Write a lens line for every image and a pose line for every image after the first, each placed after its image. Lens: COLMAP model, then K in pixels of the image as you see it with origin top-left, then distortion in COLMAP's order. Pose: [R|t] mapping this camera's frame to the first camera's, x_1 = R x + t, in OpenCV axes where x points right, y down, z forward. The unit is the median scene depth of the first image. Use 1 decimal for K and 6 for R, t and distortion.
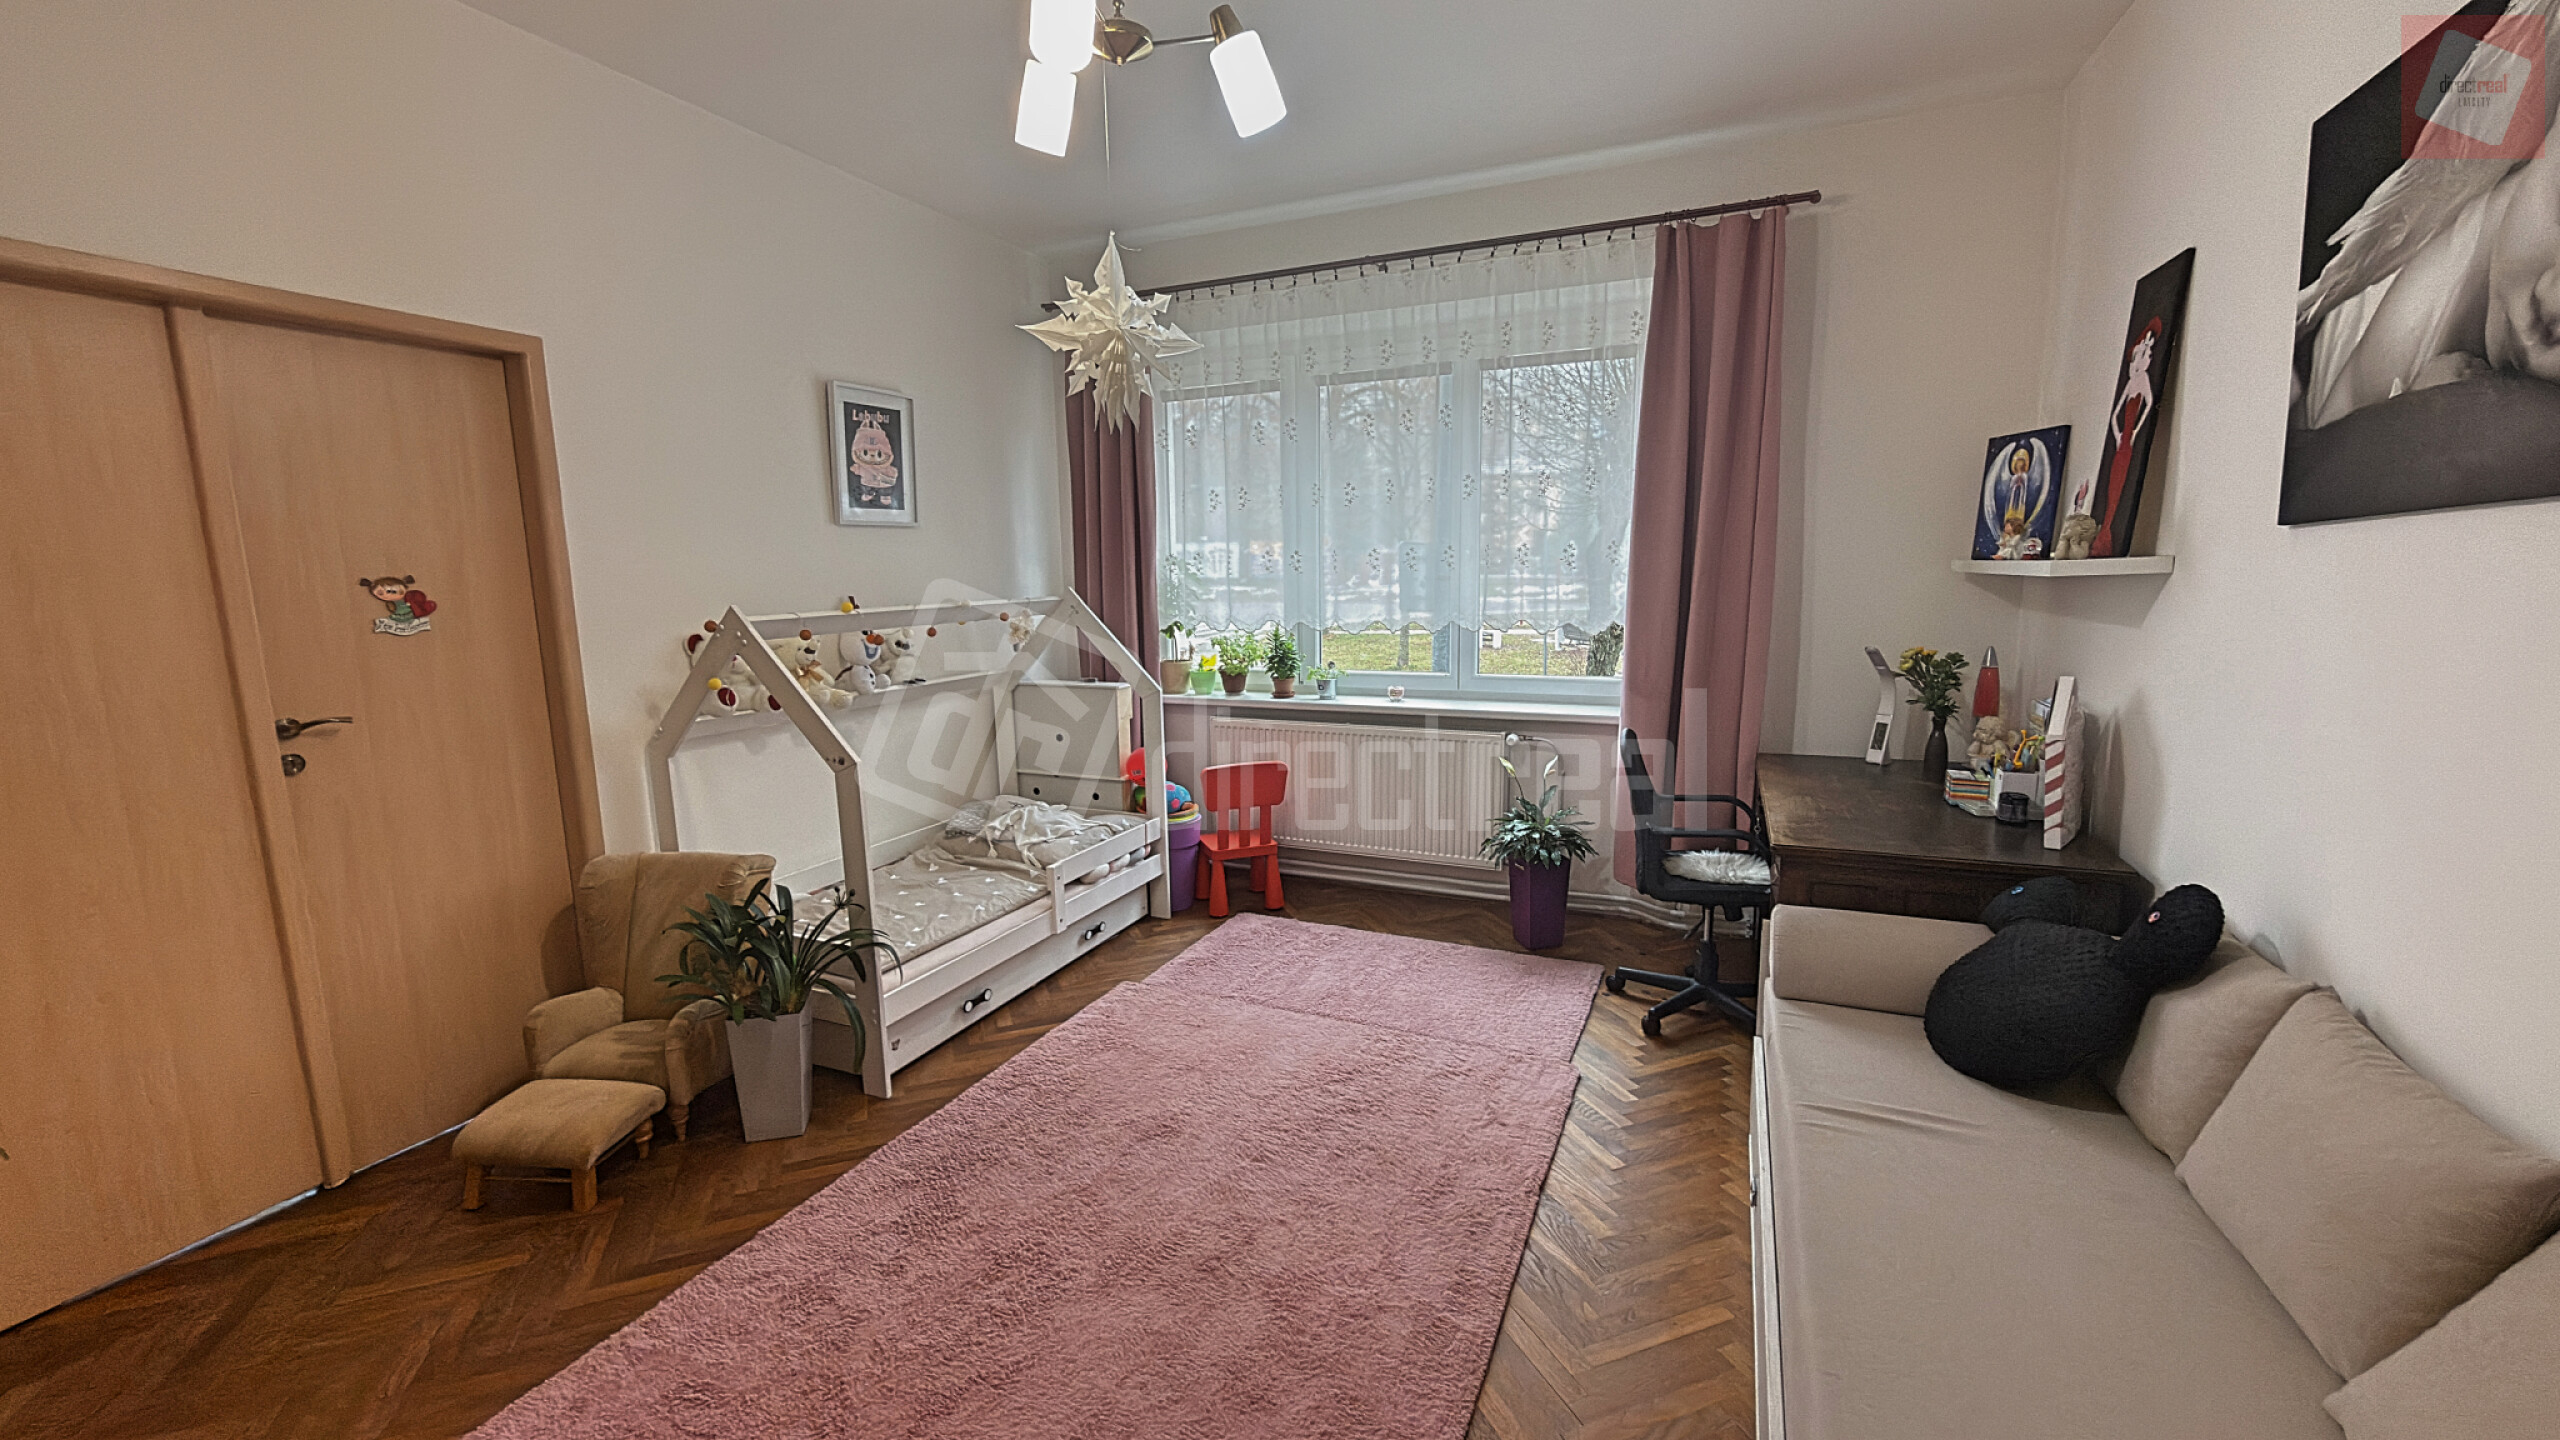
lens RADIAL K [[1008.9, 0, 1283.6], [0, 1008.9, 720.7], [0, 0, 1]] dist [-0.003452, 0.001383]
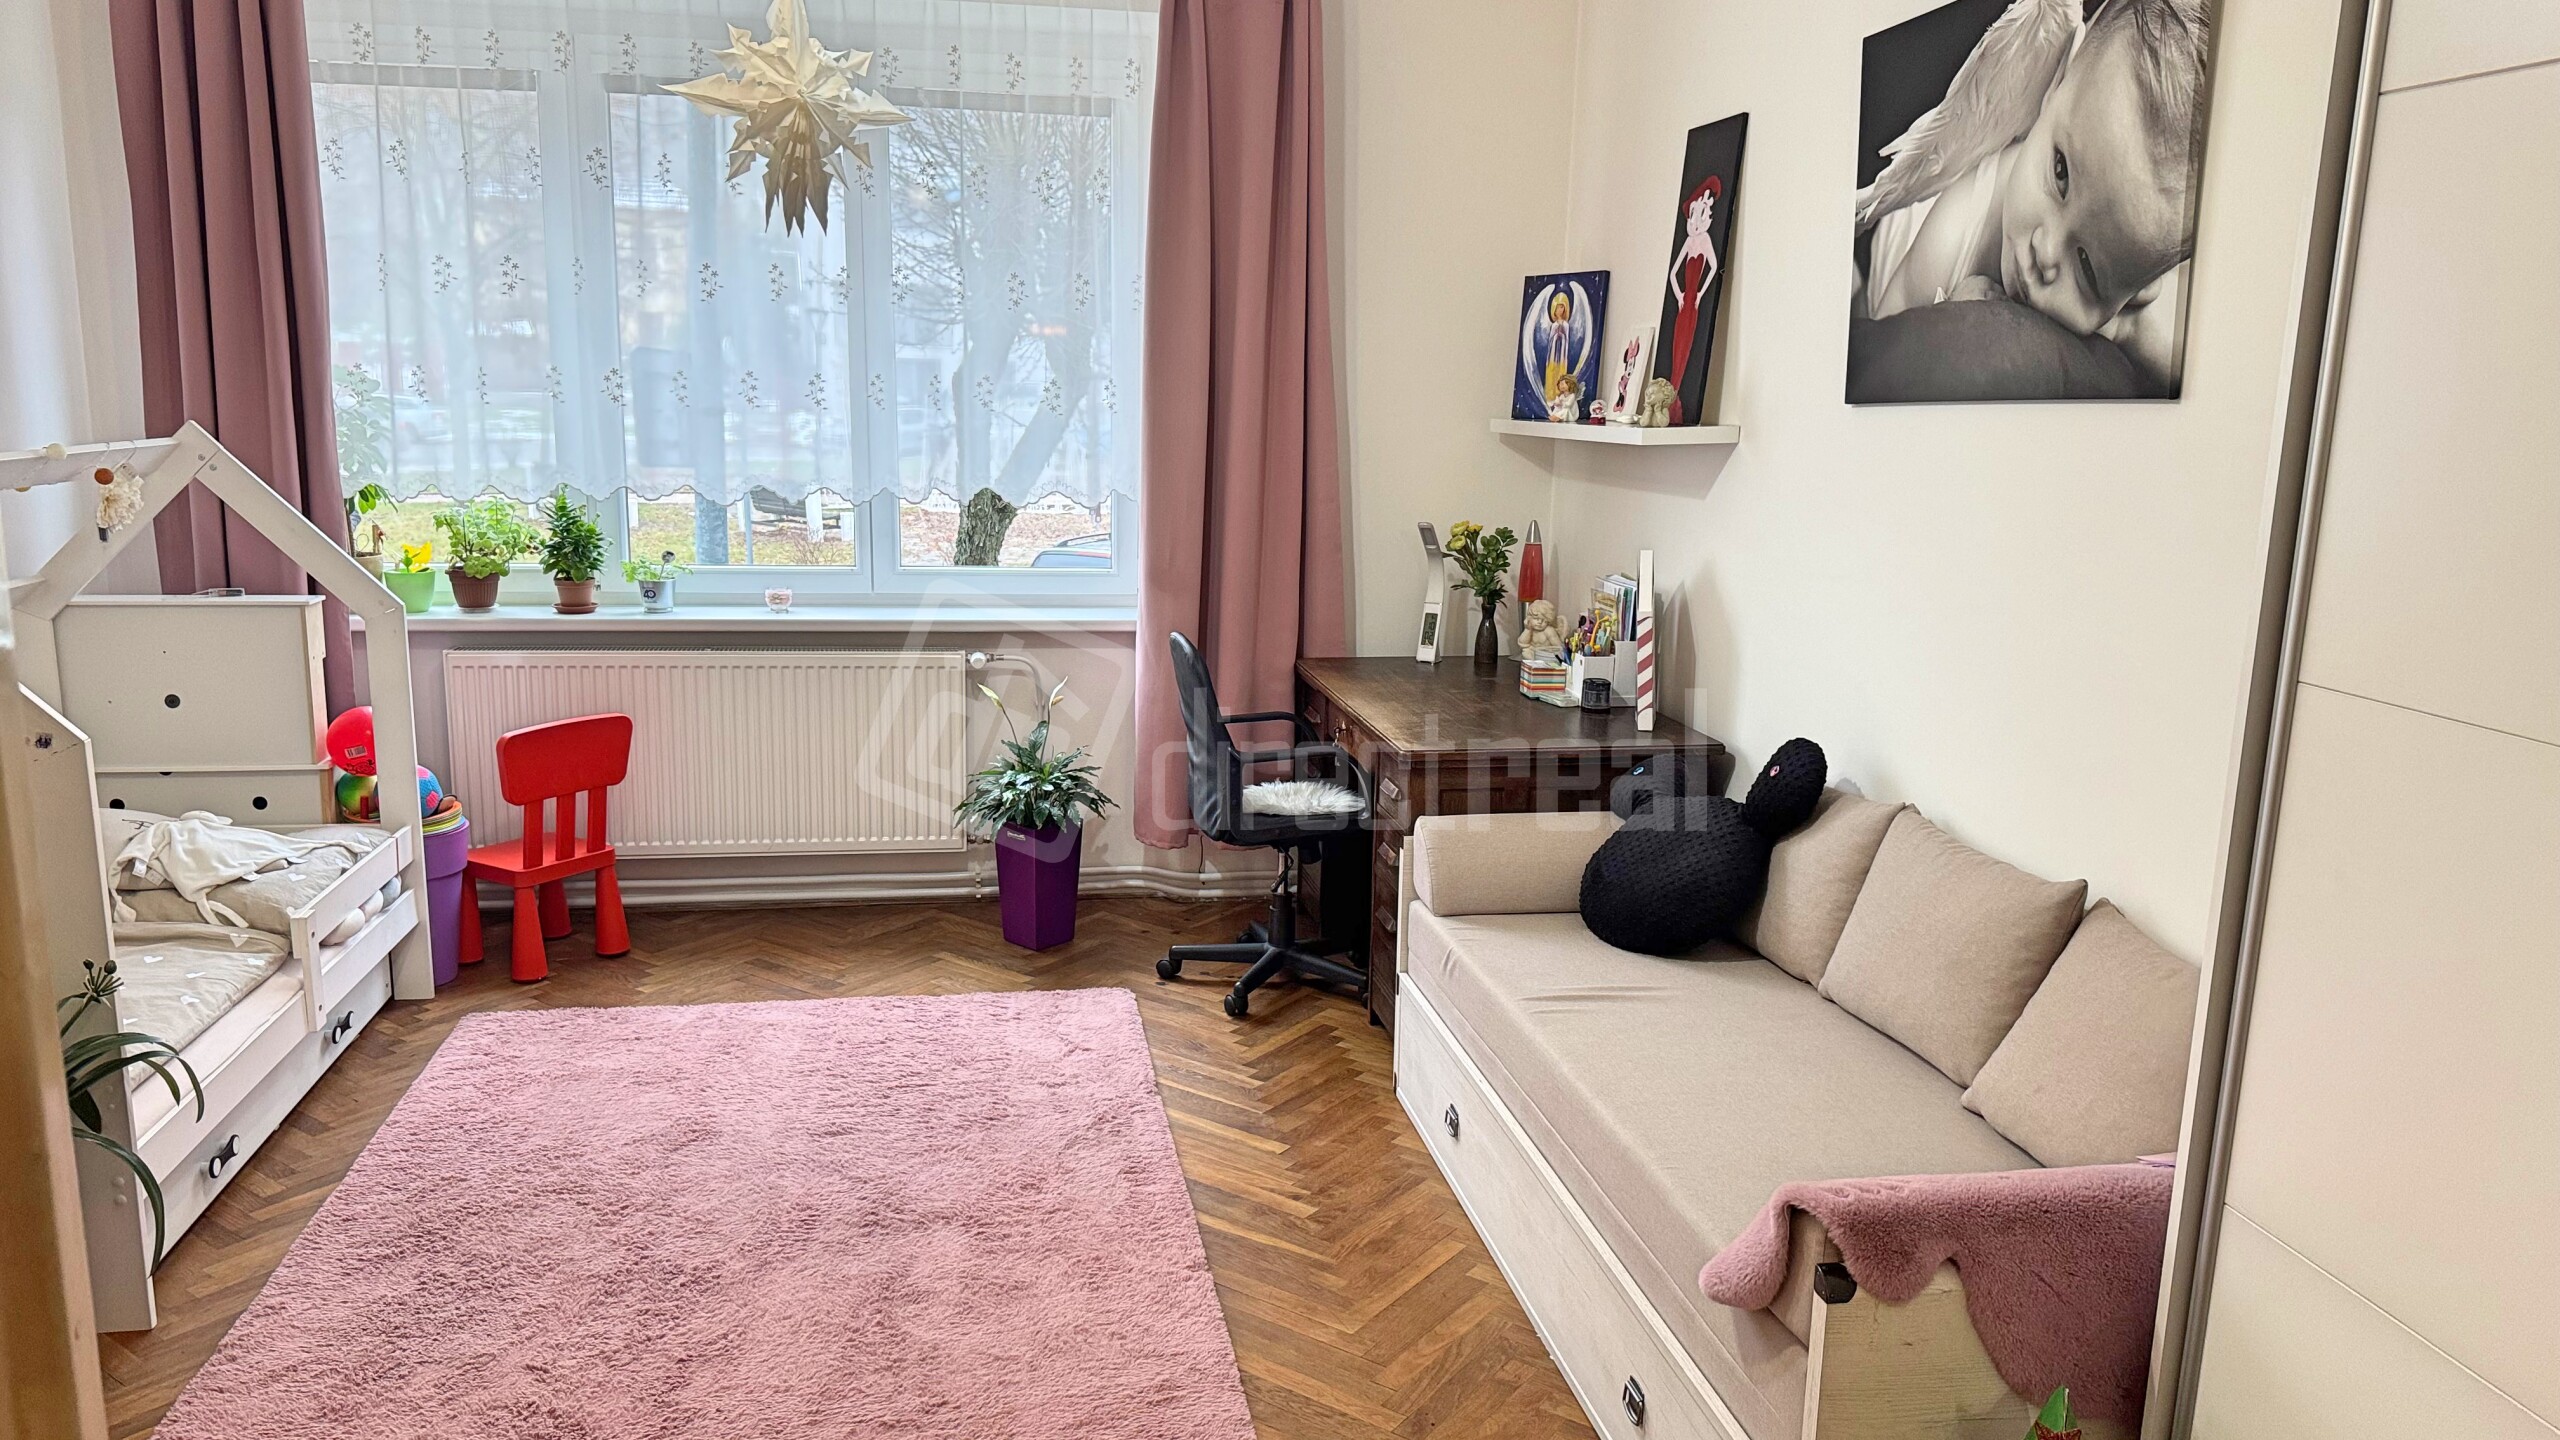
lens RADIAL K [[1777.4, 0, 1235.7], [0, 1777.4, 733.5], [0, 0, 1]] dist [0.067895, -0.069736]
pose [[0.842104, -0.072590, 0.534408, -0.369034], [0.049618, 0.997126, 0.057256, 0.010136], [-0.537028, -0.021699, 0.843285, -0.171214]]
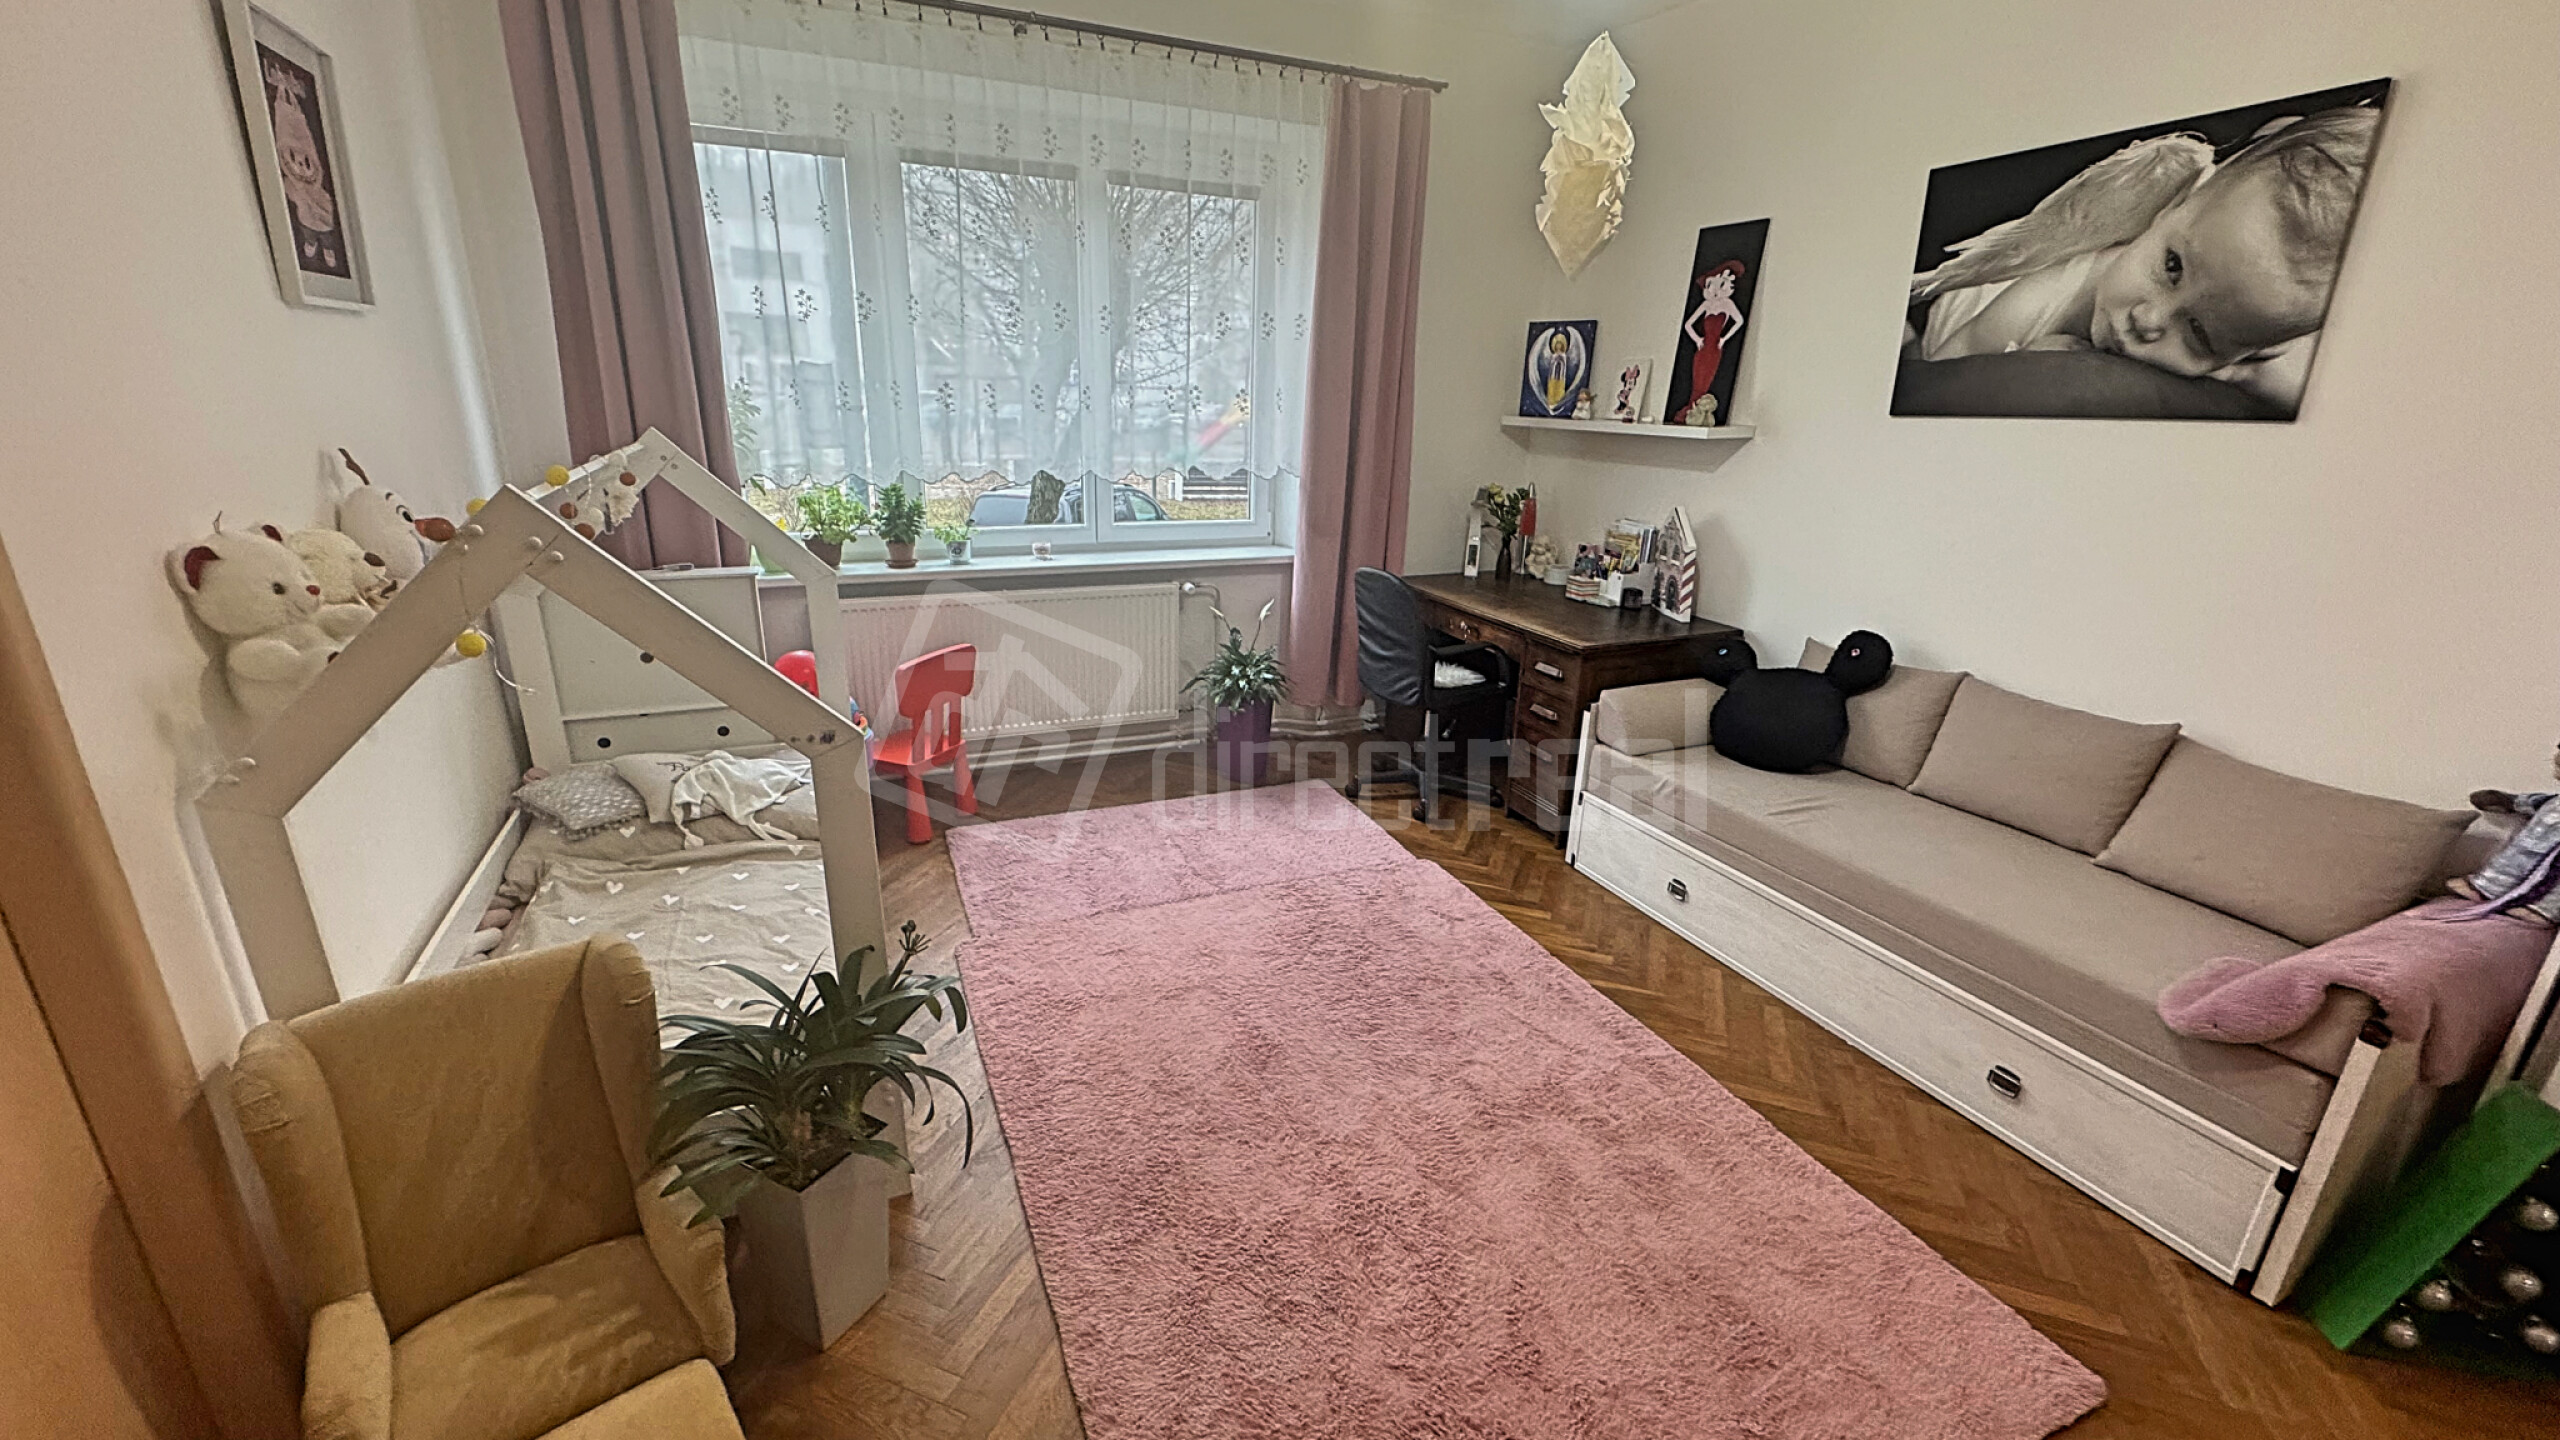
lens RADIAL K [[1010.3, 0, 1252.6], [0, 1010.3, 720.2], [0, 0, 1]] dist [-0.004120, 0.001373]
pose [[0.674975, -0.198782, 0.710559, -0.620002], [0.075829, 0.976615, 0.201180, -0.067268], [-0.733934, -0.081910, 0.674264, 0.346582]]
